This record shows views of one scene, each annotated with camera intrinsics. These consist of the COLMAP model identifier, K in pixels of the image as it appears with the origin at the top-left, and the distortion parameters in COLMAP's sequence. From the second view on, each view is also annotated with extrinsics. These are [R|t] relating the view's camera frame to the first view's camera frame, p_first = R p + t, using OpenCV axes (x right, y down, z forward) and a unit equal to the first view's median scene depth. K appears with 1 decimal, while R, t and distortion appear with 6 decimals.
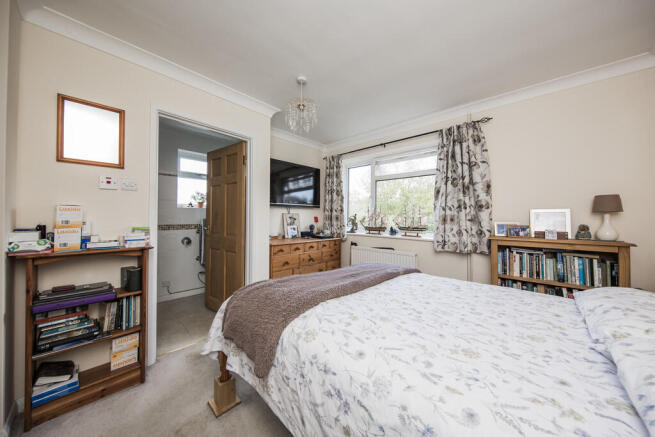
lens RADIAL K [[218.6, 0, 335.3], [0, 218.6, 217.2], [0, 0, 1]] dist [-0.000558, -0.000039]
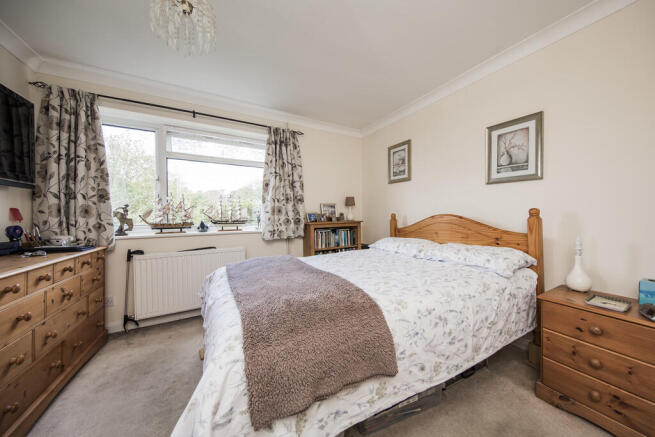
lens RADIAL K [[232.9, 0, 327.5], [0, 232.9, 218.5], [0, 0, 1]] dist [0.008314, -0.000064]
pose [[0.301815, -0.025145, 0.953035, -0.524819], [0.016367, 0.999641, 0.021192, 0.029119], [-0.953226, 0.009203, 0.302118, 0.385043]]
